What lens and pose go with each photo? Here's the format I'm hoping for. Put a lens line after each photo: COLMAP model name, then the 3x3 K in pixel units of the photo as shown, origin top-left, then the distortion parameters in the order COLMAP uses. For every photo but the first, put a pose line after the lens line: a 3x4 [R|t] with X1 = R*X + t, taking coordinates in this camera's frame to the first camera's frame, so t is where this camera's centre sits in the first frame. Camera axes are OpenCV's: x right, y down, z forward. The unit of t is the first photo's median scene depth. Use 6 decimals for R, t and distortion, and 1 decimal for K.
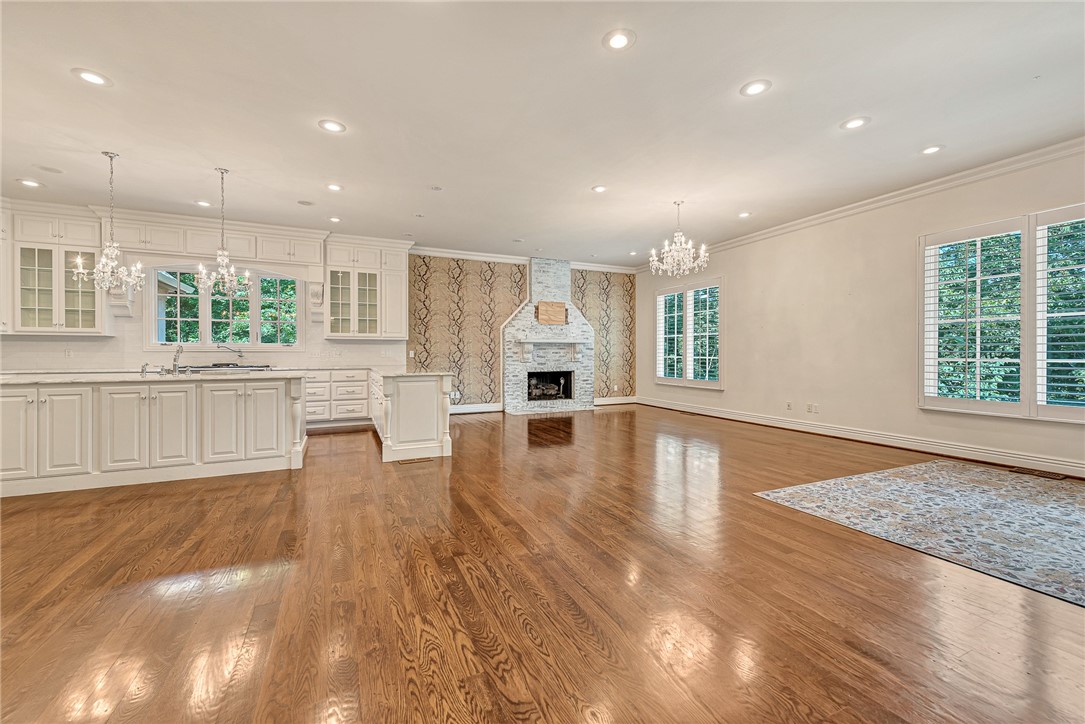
lens RADIAL K [[435.2, 0, 544.2], [0, 435.2, 356.1], [0, 0, 1]] dist [0.007581, -0.002722]
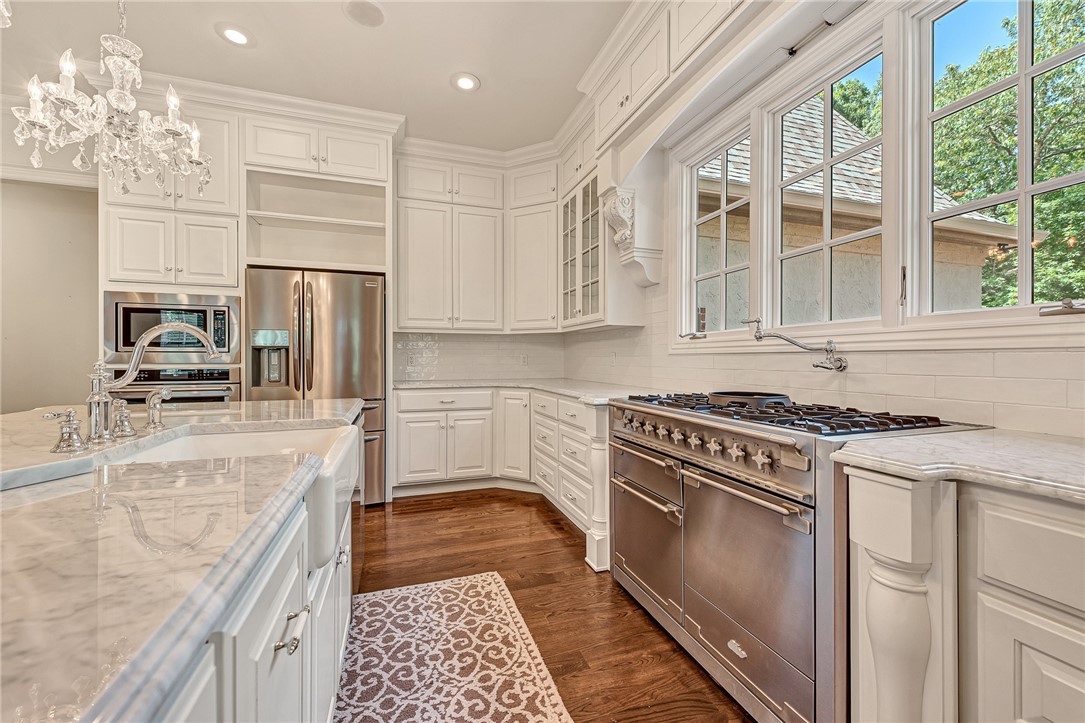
lens RADIAL K [[435.2, 0, 541.2], [0, 435.2, 360.8], [0, 0, 1]] dist [0.007581, -0.002722]
pose [[-0.100658, 0.004429, -0.994911, -0.396549], [-0.005859, 0.999970, 0.005044, -0.005011], [0.994904, 0.006337, -0.100629, 0.812685]]
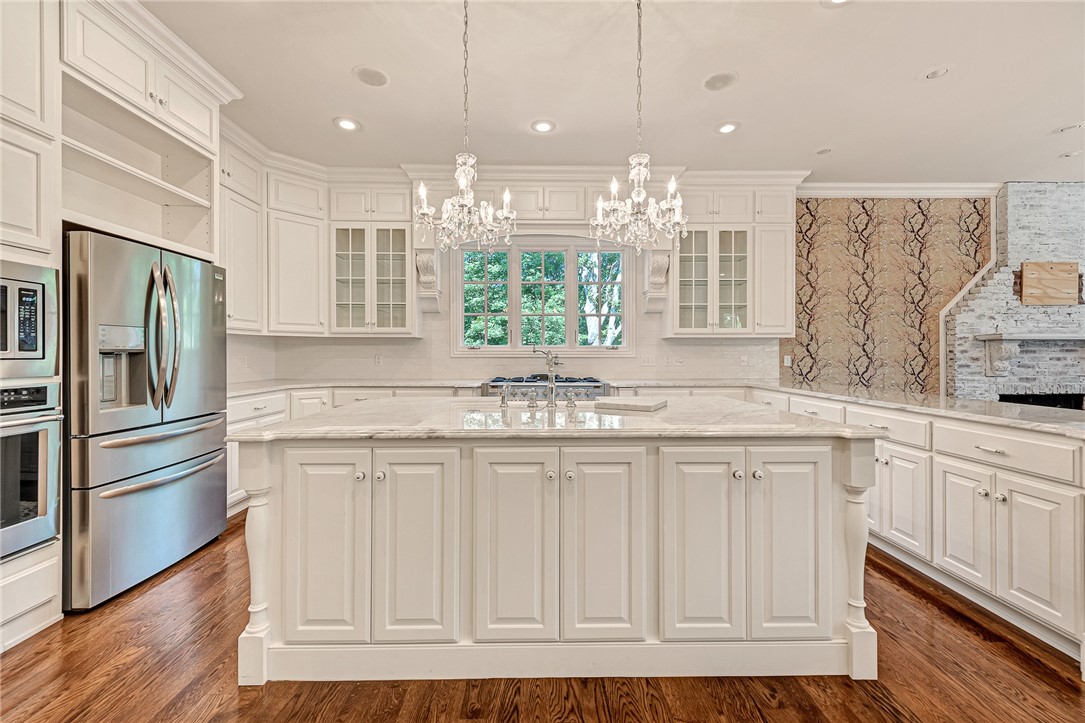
lens RADIAL K [[435.2, 0, 544.0], [0, 435.2, 356.8], [0, 0, 1]] dist [0.007581, -0.002722]
pose [[0.913461, 0.002457, -0.406920, -0.408862], [-0.002178, 0.999997, 0.001148, -0.011709], [0.406921, -0.000163, 0.913463, 0.332031]]
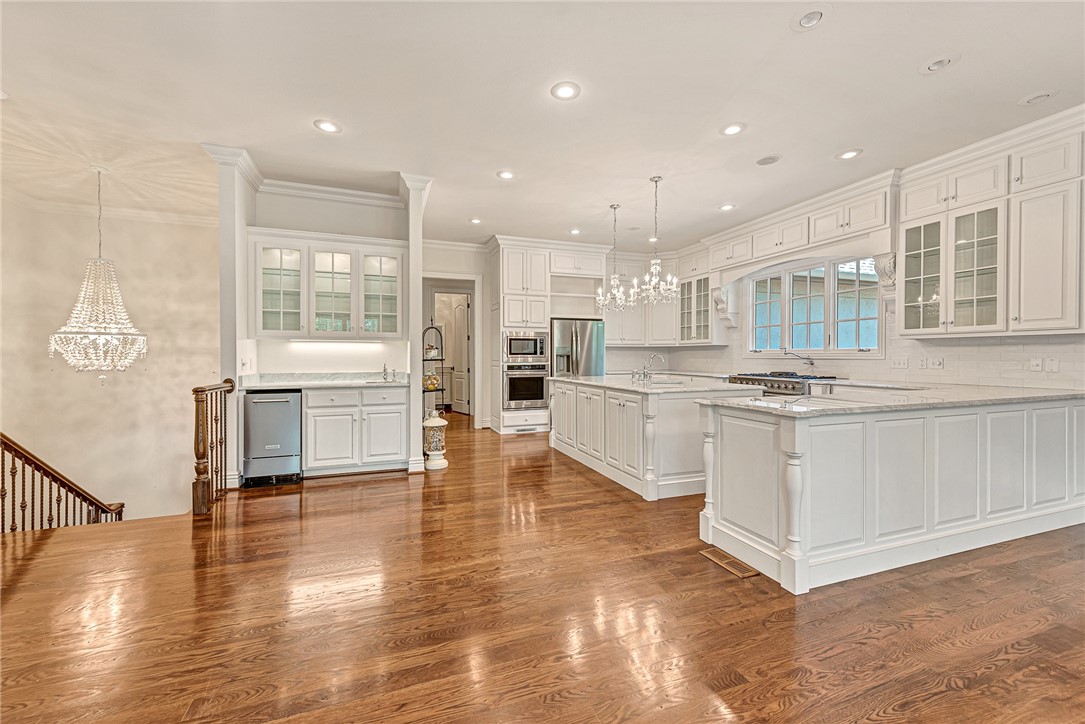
lens RADIAL K [[435.2, 0, 543.1], [0, 435.2, 358.3], [0, 0, 1]] dist [0.007581, -0.002722]
pose [[-0.083585, 0.004942, -0.996488, 0.178616], [-0.005827, 0.999968, 0.005448, -0.012196], [0.996484, 0.006262, -0.083553, 0.532044]]
